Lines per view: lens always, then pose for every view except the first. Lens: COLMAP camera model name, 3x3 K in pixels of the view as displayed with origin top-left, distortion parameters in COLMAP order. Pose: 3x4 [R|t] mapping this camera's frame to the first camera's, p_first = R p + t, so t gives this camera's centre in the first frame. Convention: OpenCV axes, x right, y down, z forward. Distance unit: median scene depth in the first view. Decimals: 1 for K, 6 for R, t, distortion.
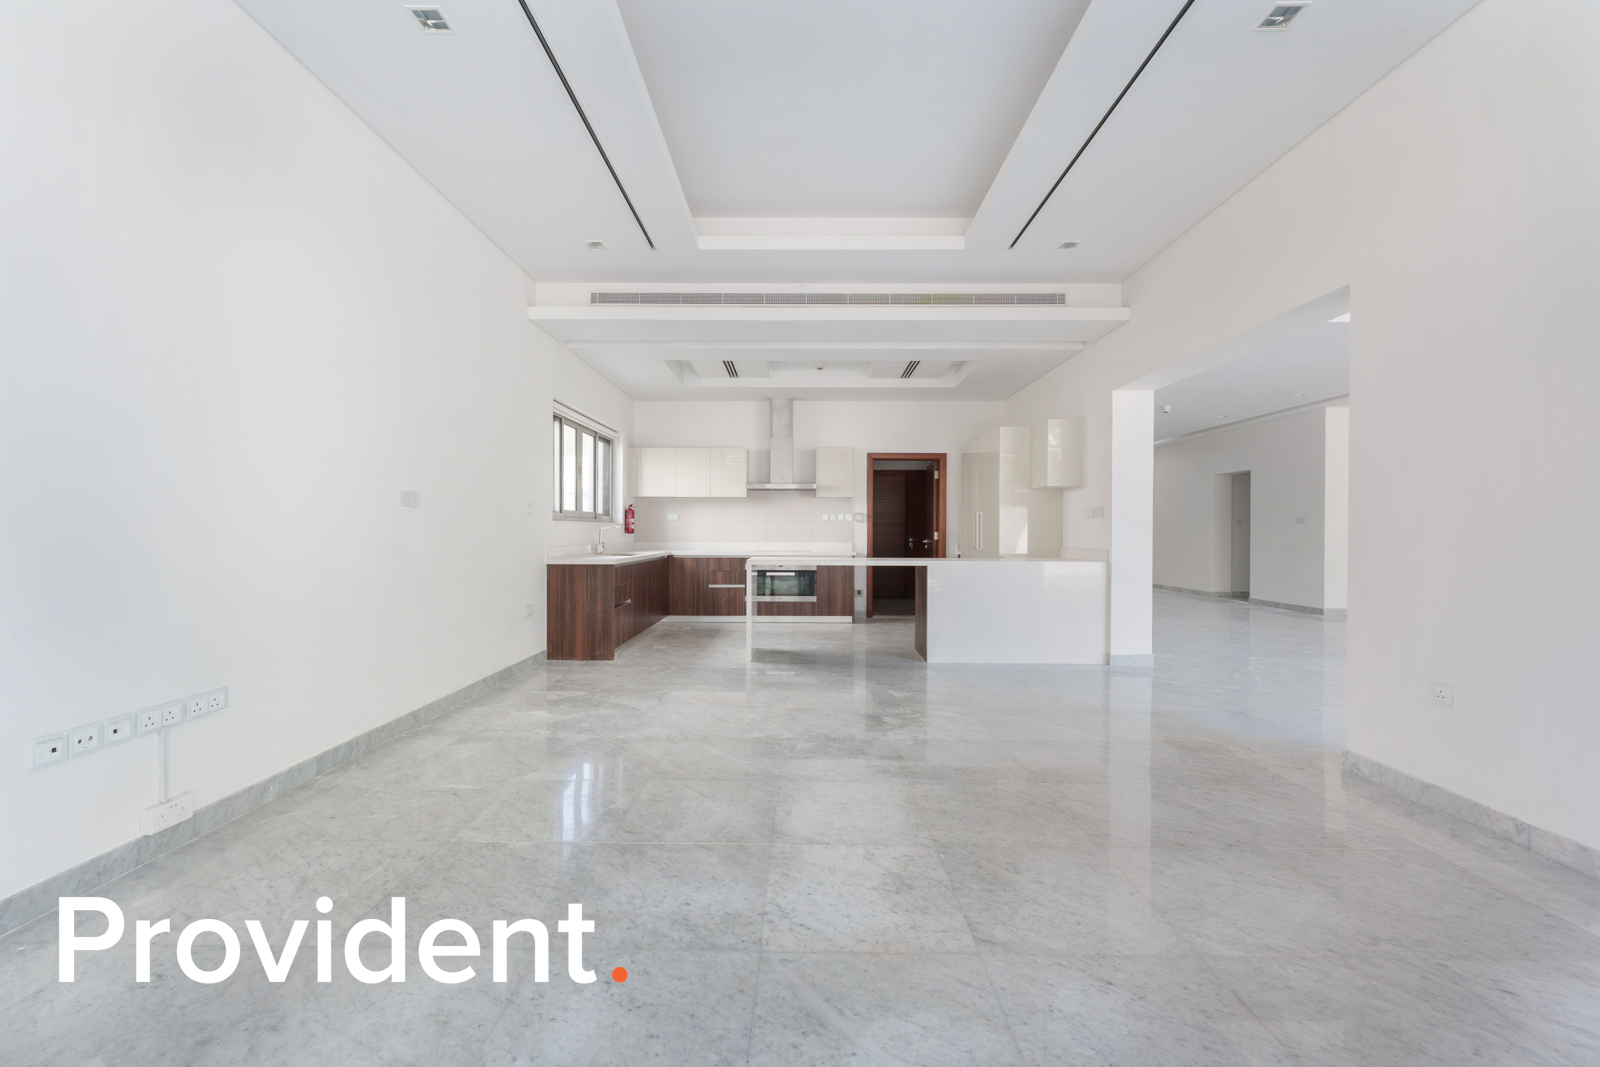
lens RADIAL K [[631.3, 0, 800.0], [0, 631.3, 533.5], [0, 0, 1]] dist [0.000318, 0.000006]
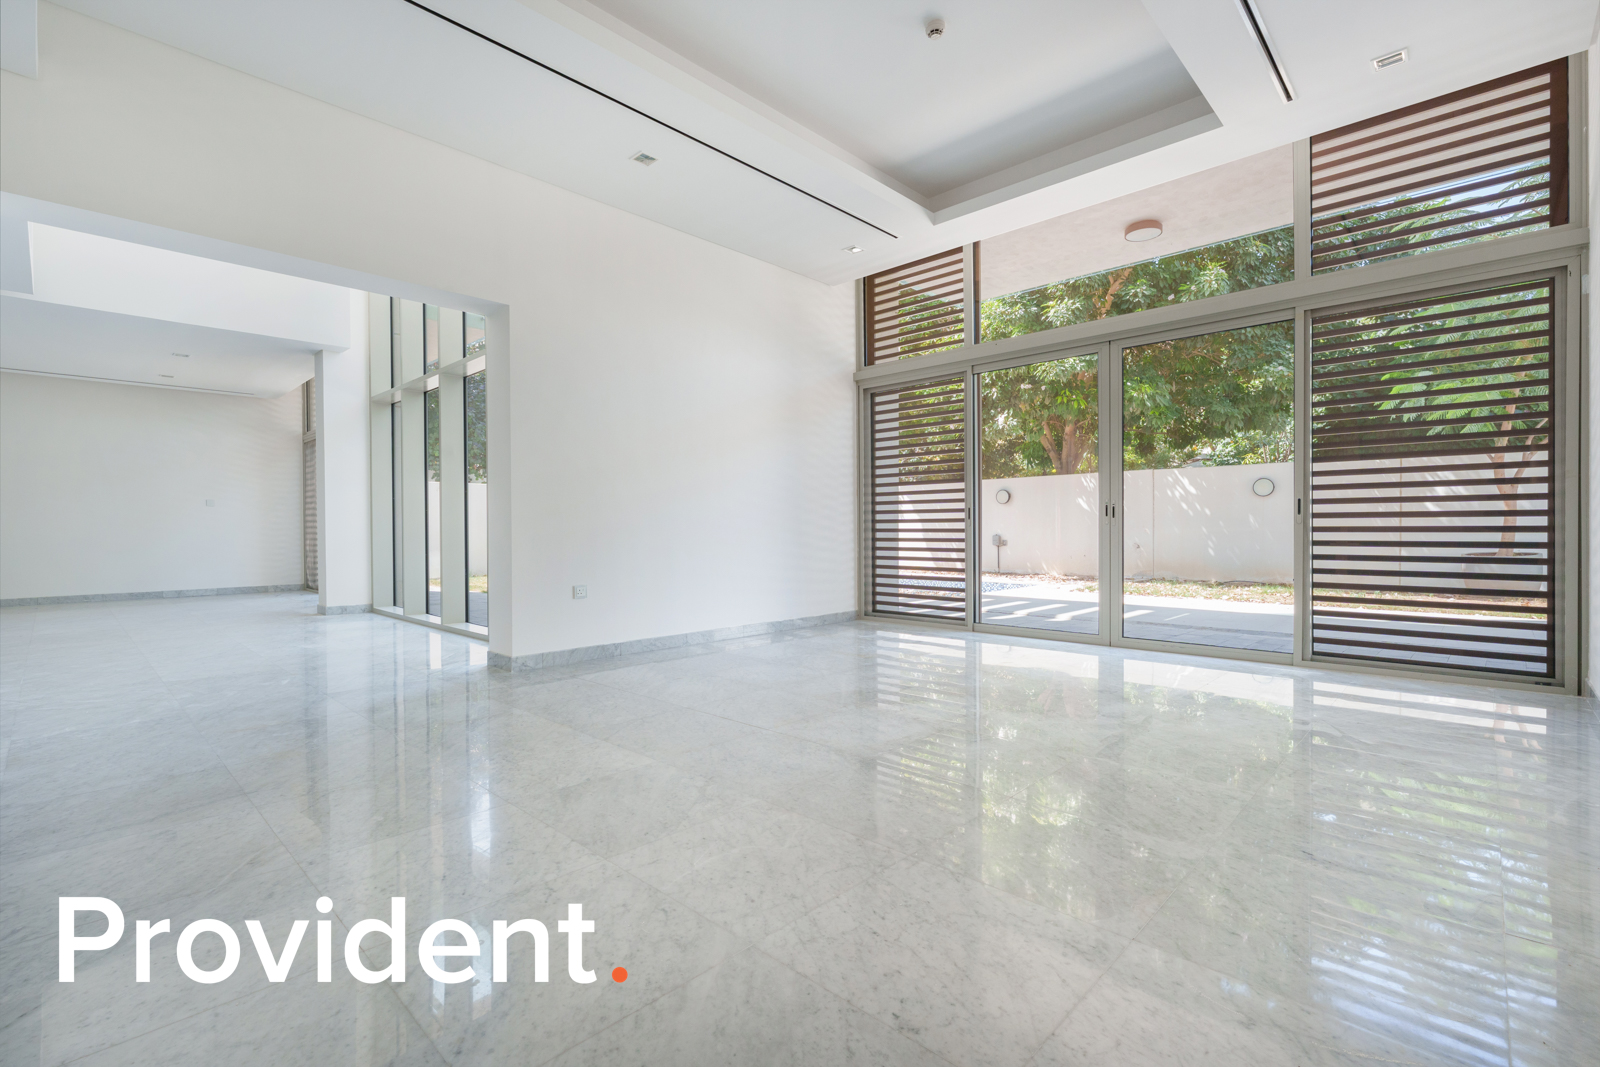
lens RADIAL K [[723.8, 0, 802.4], [0, 723.8, 533.3], [0, 0, 1]] dist [-0.004203, -0.000644]
pose [[-0.730405, -0.003822, 0.683003, -0.539088], [0.006094, 0.999908, 0.012113, 0.061933], [-0.682987, 0.013009, -0.730315, 1.508535]]
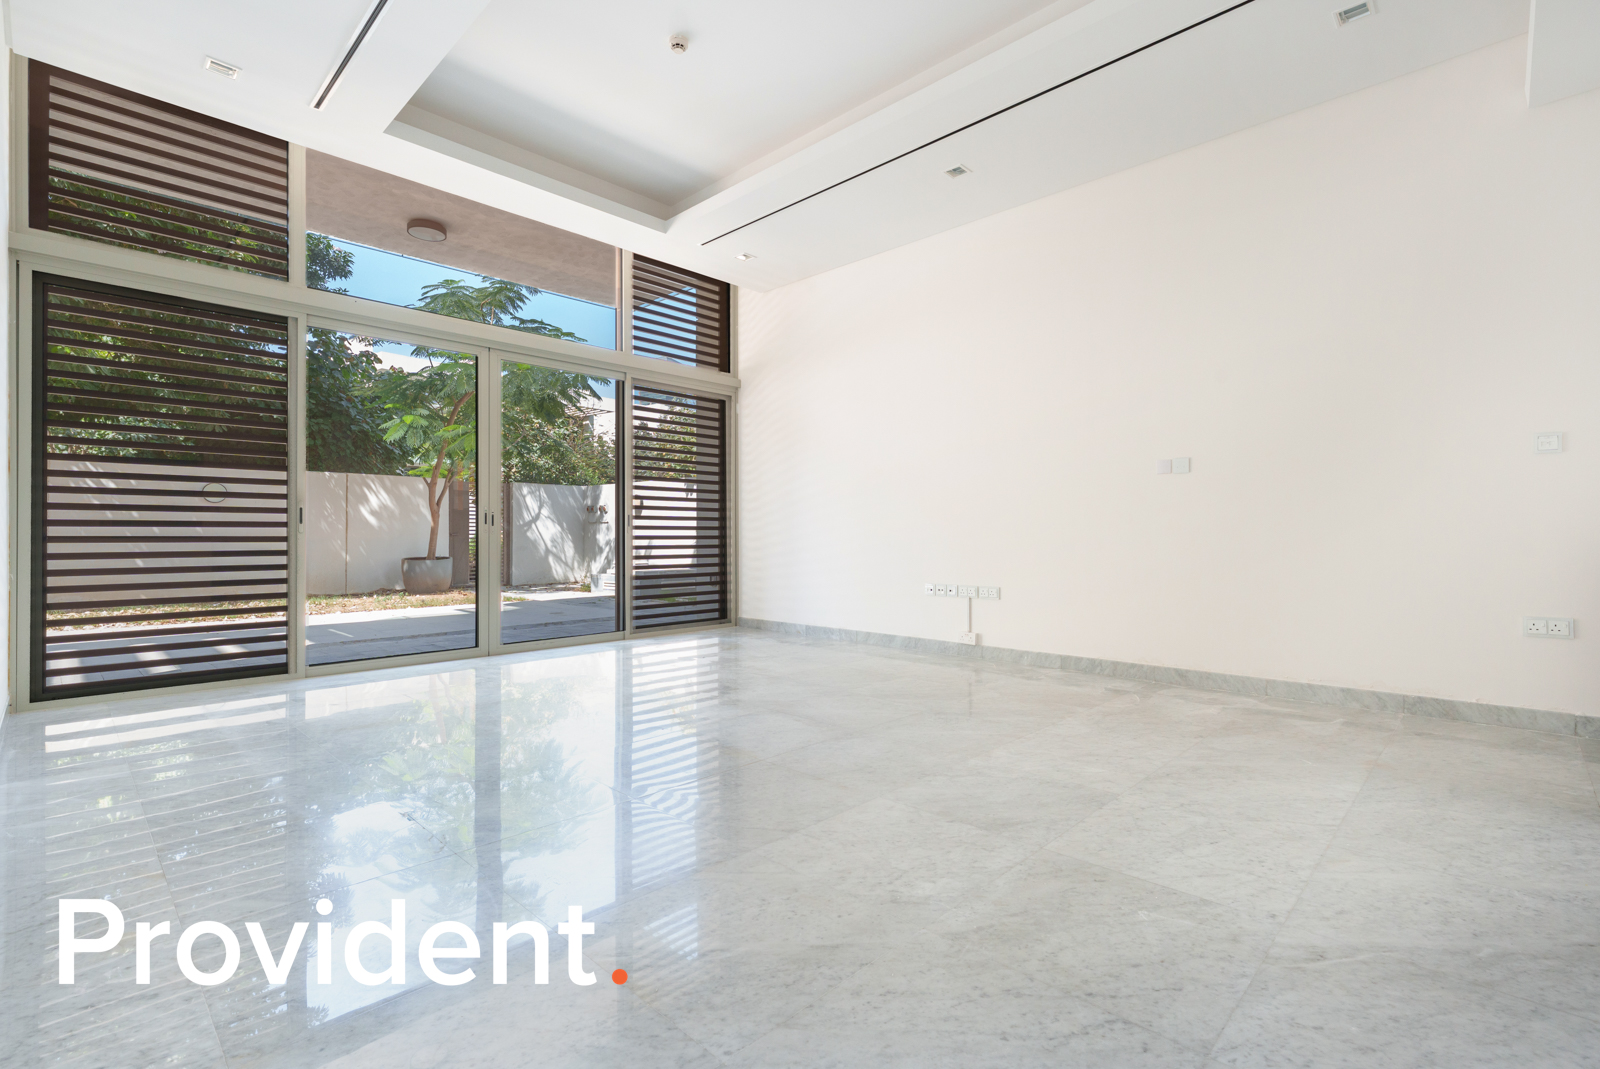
lens RADIAL K [[723.8, 0, 802.4], [0, 723.8, 534.3], [0, 0, 1]] dist [-0.004203, -0.000644]
pose [[-0.688791, -0.003492, -0.724951, 0.730791], [-0.004835, 0.999988, -0.000222, 0.066284], [0.724944, 0.003352, -0.688800, 1.467019]]
